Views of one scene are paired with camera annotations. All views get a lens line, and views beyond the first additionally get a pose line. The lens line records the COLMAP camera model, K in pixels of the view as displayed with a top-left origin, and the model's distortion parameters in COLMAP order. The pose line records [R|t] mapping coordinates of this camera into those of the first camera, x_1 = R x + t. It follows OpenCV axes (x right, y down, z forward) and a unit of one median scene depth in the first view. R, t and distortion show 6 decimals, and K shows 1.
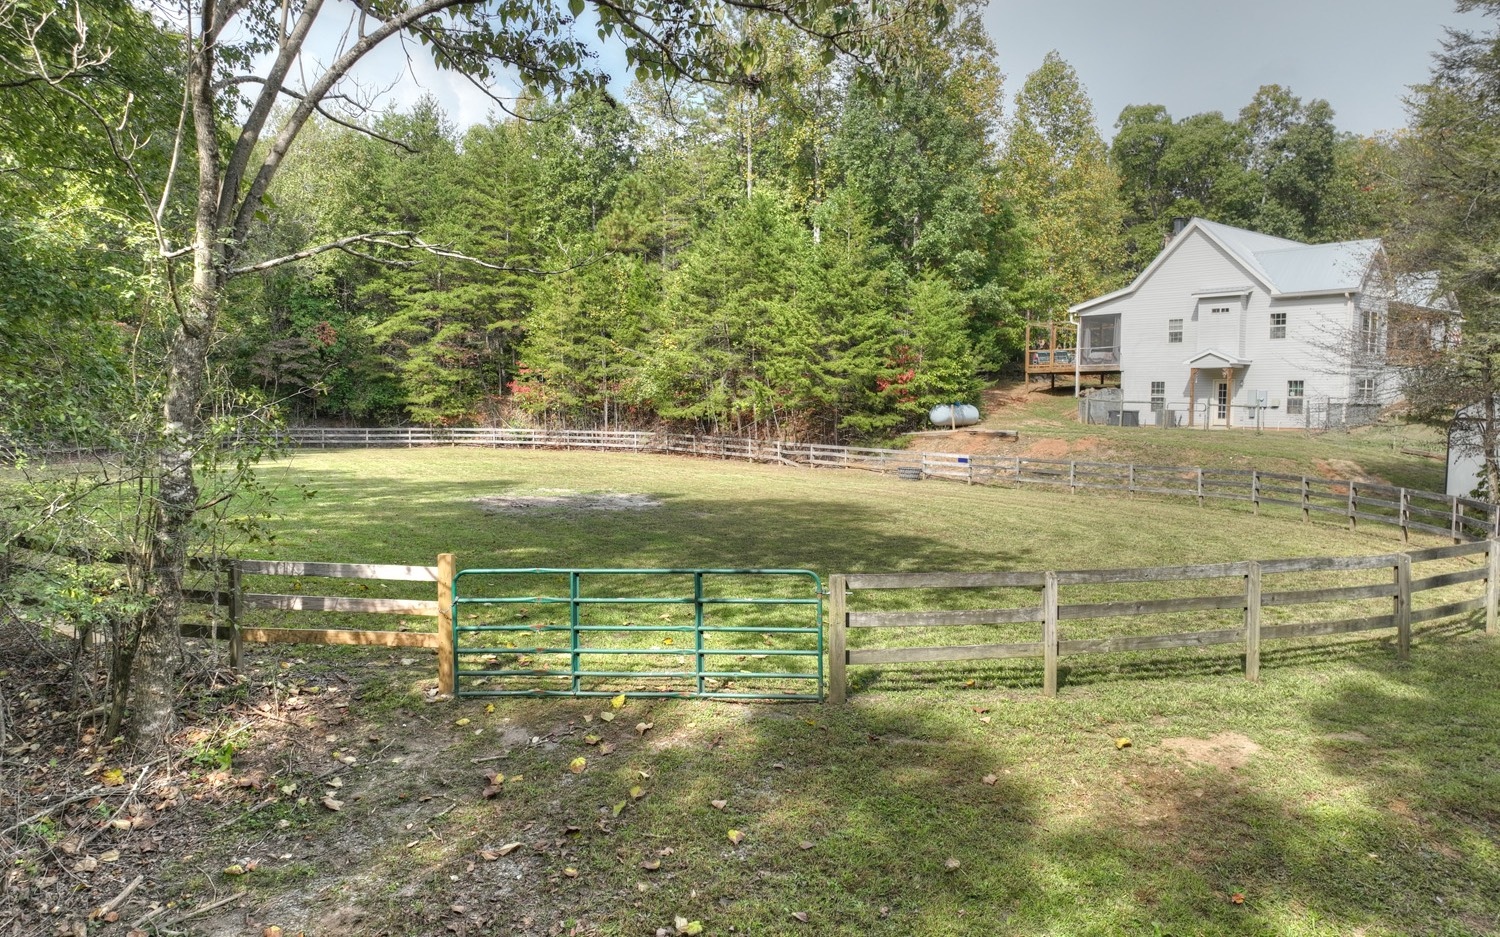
lens RADIAL K [[1050.0, 0, 754.3], [0, 1050.0, 469.4], [0, 0, 1]] dist [0.006963, 0.005260]
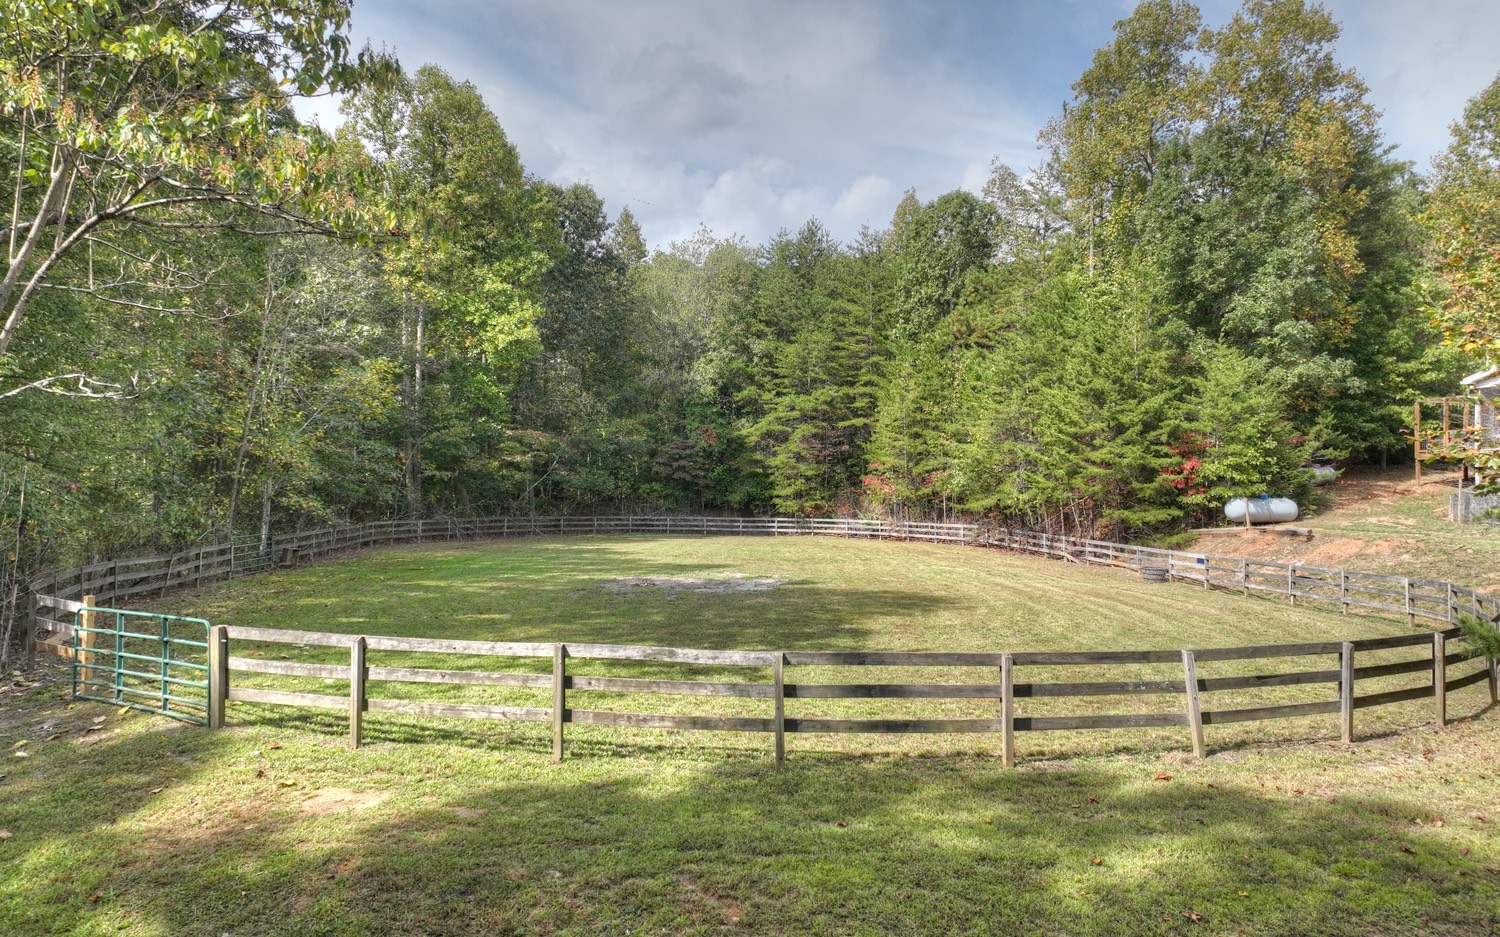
lens RADIAL K [[1050.0, 0, 754.3], [0, 1050.0, 469.4], [0, 0, 1]] dist [0.006963, 0.005260]
pose [[0.866884, -0.010681, -0.498396, 0.207217], [-0.033960, 0.996183, -0.080418, -0.000945], [0.497352, 0.086639, 0.863212, 0.033612]]
